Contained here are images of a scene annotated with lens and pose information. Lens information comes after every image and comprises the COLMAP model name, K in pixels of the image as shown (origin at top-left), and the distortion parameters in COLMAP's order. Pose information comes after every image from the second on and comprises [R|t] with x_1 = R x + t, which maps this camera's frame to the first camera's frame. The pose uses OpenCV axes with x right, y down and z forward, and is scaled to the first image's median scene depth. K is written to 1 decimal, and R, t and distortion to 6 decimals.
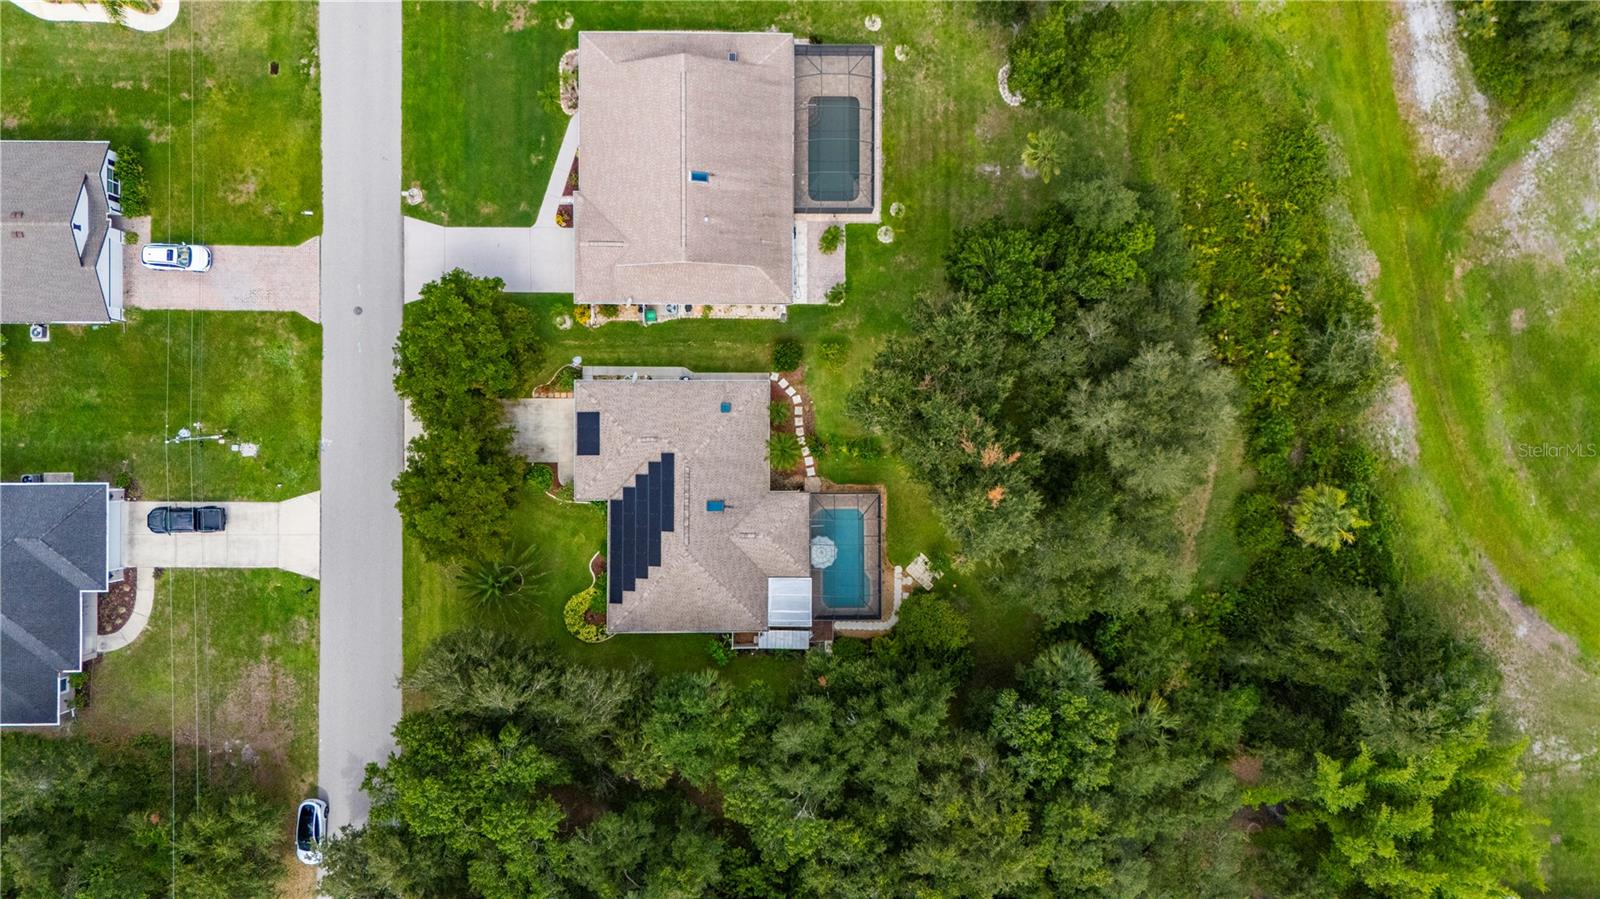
lens RADIAL K [[1180.5, 0, 800.0], [0, 1180.5, 449.5], [0, 0, 1]] dist [0.063587, -0.051442]
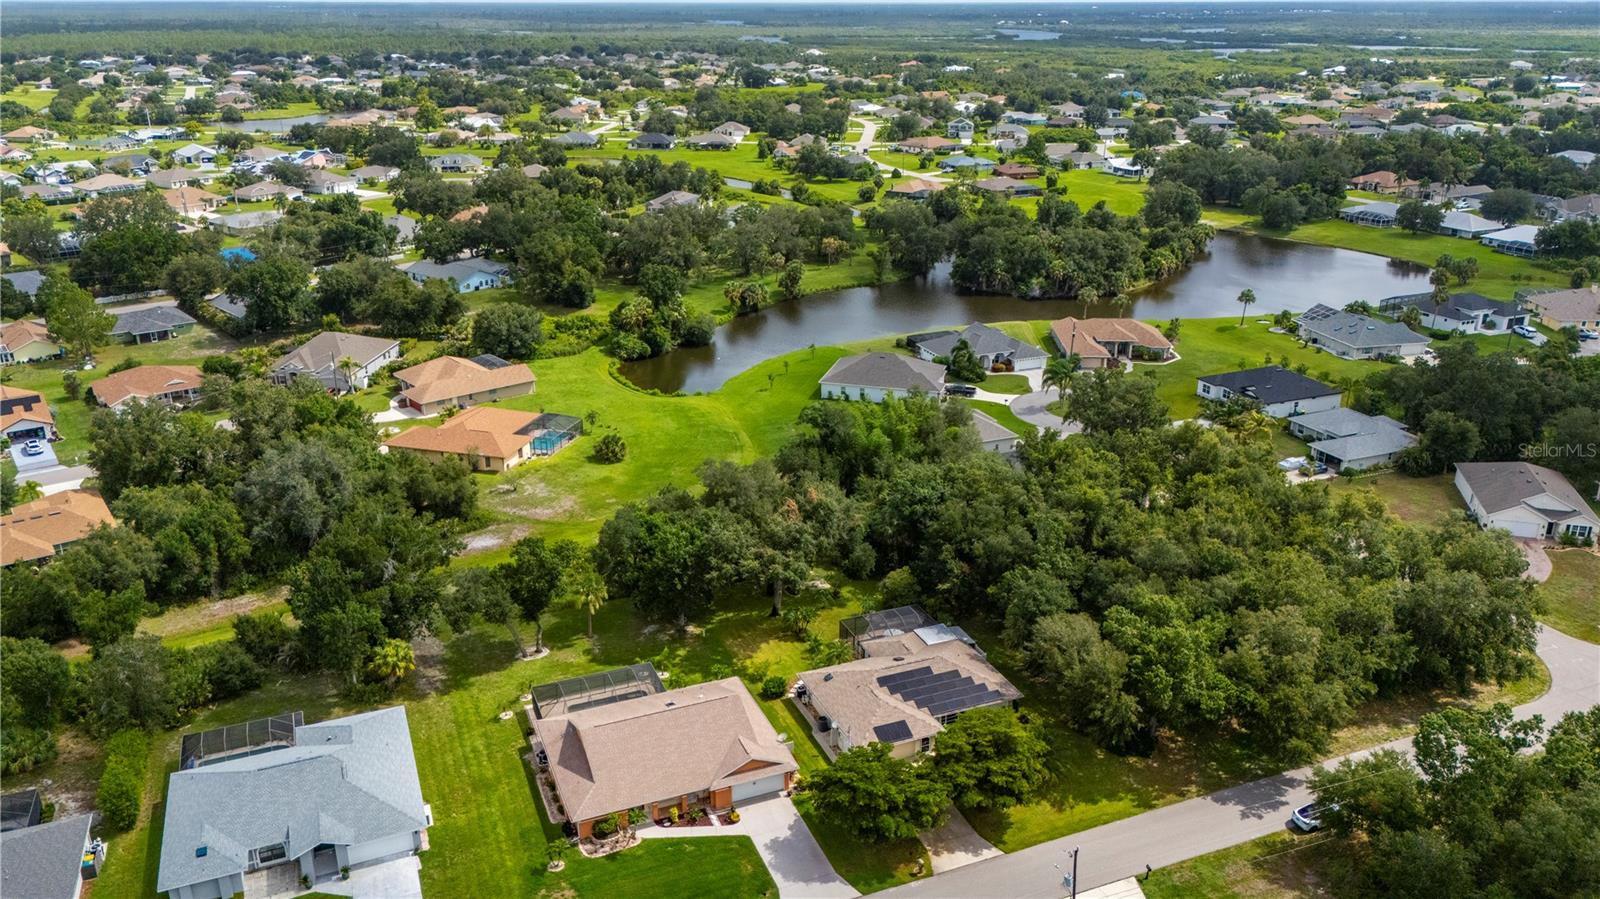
lens RADIAL K [[1160.7, 0, 794.6], [0, 1160.7, 441.5], [0, 0, 1]] dist [0.058829, -0.049538]
pose [[-0.375185, -0.353247, 0.857002, -1.068061], [0.926916, -0.135066, 0.350119, -0.489354], [-0.007927, 0.925729, 0.378105, 0.259069]]
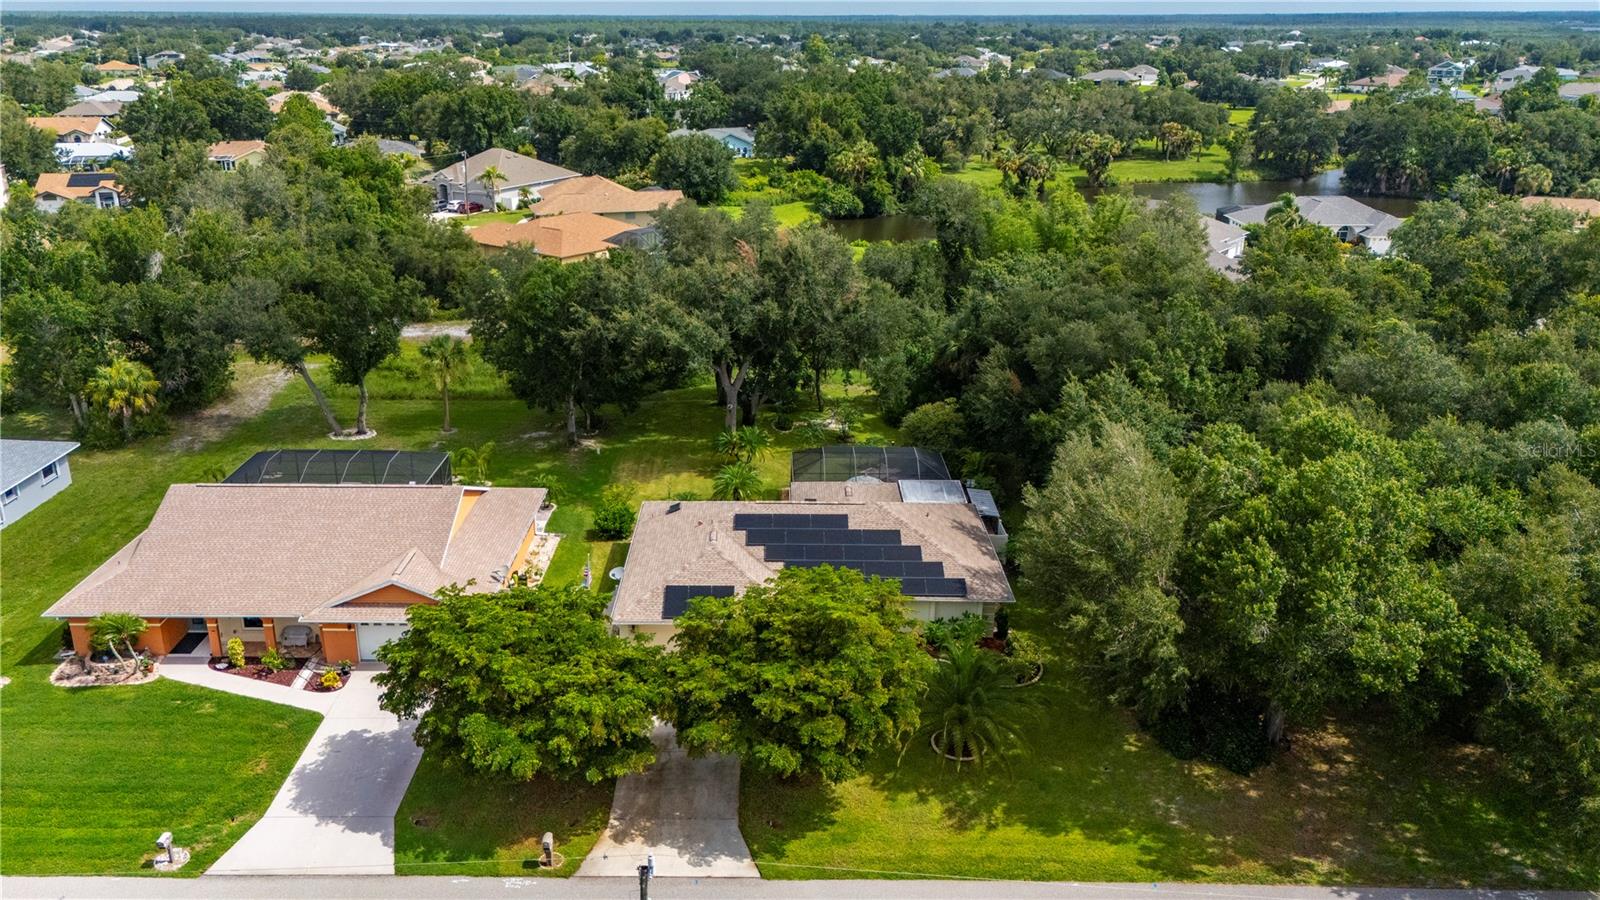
lens RADIAL K [[1186.7, 0, 762.2], [0, 1186.7, 447.0], [0, 0, 1]] dist [0.069196, -0.050651]
pose [[0.011587, -0.375286, 0.926837, -0.721897], [0.999933, 0.004236, -0.010786, 0.026494], [0.000122, 0.926900, 0.375310, 0.685864]]
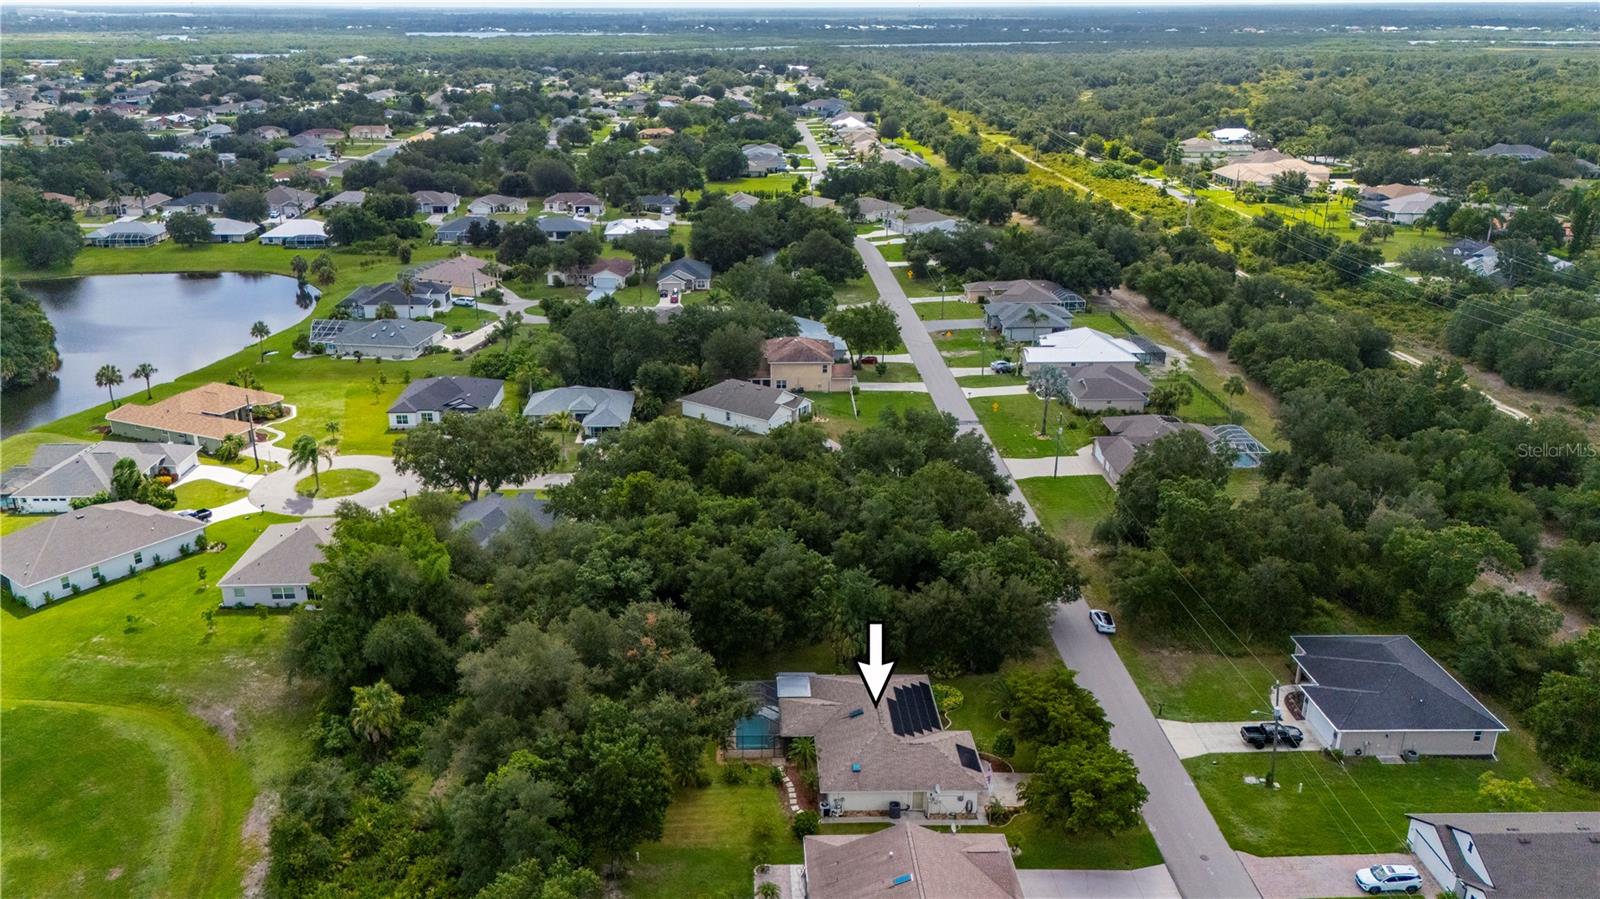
lens RADIAL K [[1188.5, 0, 738.5], [0, 1188.5, 452.2], [0, 0, 1]] dist [0.060265, -0.078787]
pose [[-0.999541, -0.025391, -0.016549, 0.082786], [-0.006578, -0.351276, 0.936249, -1.030976], [-0.029586, 0.935928, 0.350948, 0.289779]]
